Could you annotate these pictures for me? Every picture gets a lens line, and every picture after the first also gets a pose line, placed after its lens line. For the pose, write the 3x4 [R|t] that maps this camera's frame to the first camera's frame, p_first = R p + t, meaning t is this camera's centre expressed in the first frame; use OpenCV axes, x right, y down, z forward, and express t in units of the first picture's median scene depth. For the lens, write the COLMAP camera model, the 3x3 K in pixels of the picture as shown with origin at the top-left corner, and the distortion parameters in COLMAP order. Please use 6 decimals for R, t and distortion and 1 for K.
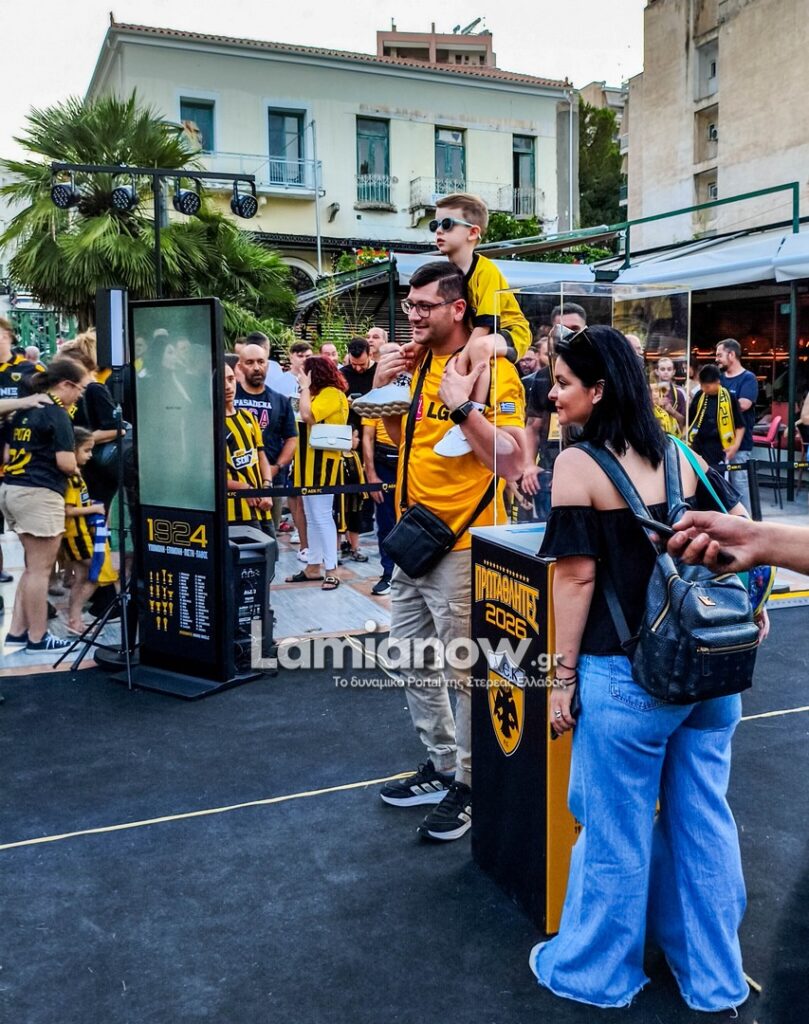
lens RADIAL K [[1058.1, 0, 511.8], [0, 1058.1, 460.0], [0, 0, 1]] dist [0.023274, 0.000000]
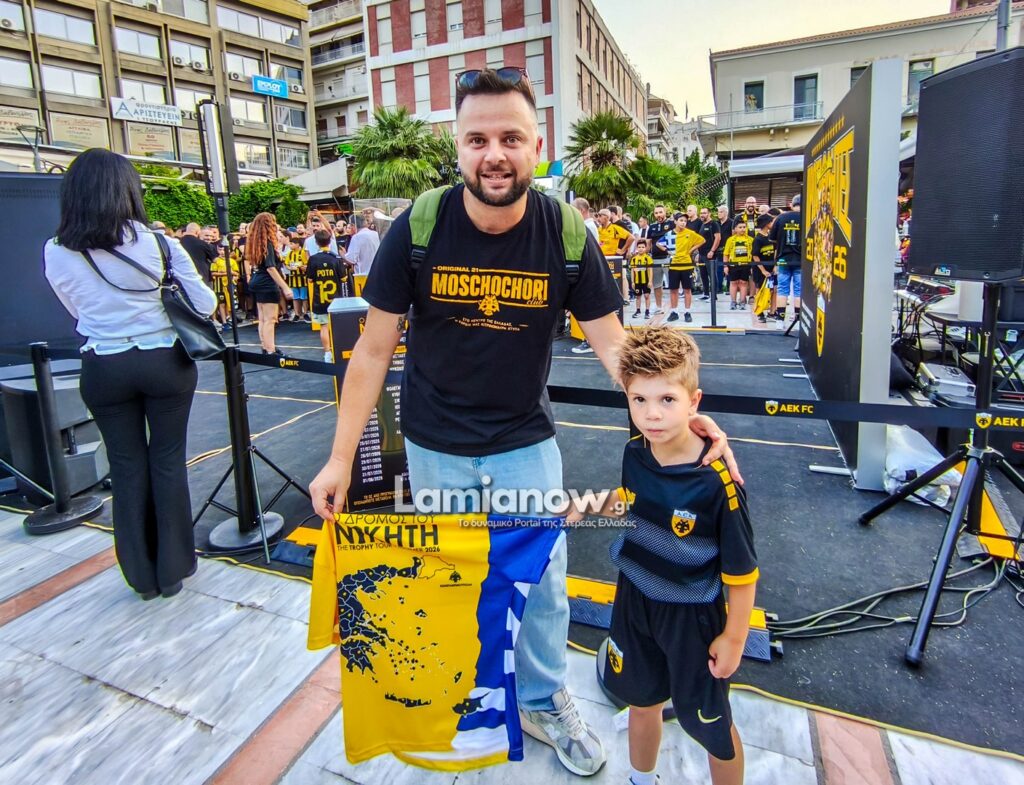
lens RADIAL K [[535.0, 0, 528.7], [0, 535.0, 327.0], [0, 0, 1]] dist [-0.001713, -0.001043]
pose [[0.689055, 0.090020, -0.719096, 0.157938], [-0.016983, 0.993989, 0.108159, 0.004397], [0.724510, -0.062315, 0.686442, 0.009217]]
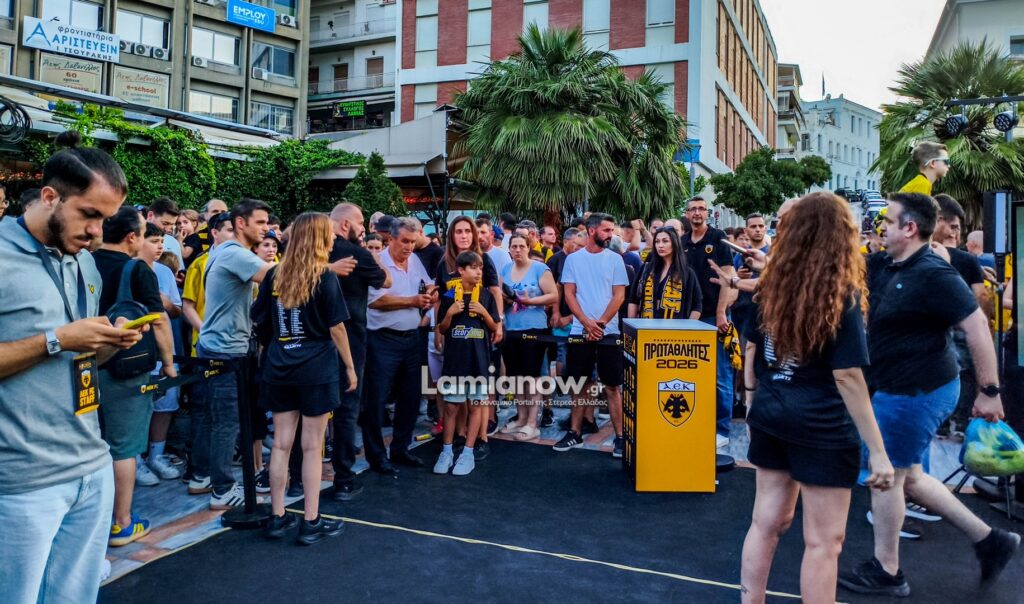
lens RADIAL K [[789.9, 0, 509.7], [0, 789.9, 221.0], [0, 0, 1]] dist [0.060741, -0.111647]
pose [[0.659110, -0.023641, -0.751675, -0.007014], [-0.073215, 0.992741, -0.095421, 0.000984], [0.748474, 0.117927, 0.652594, -0.008507]]
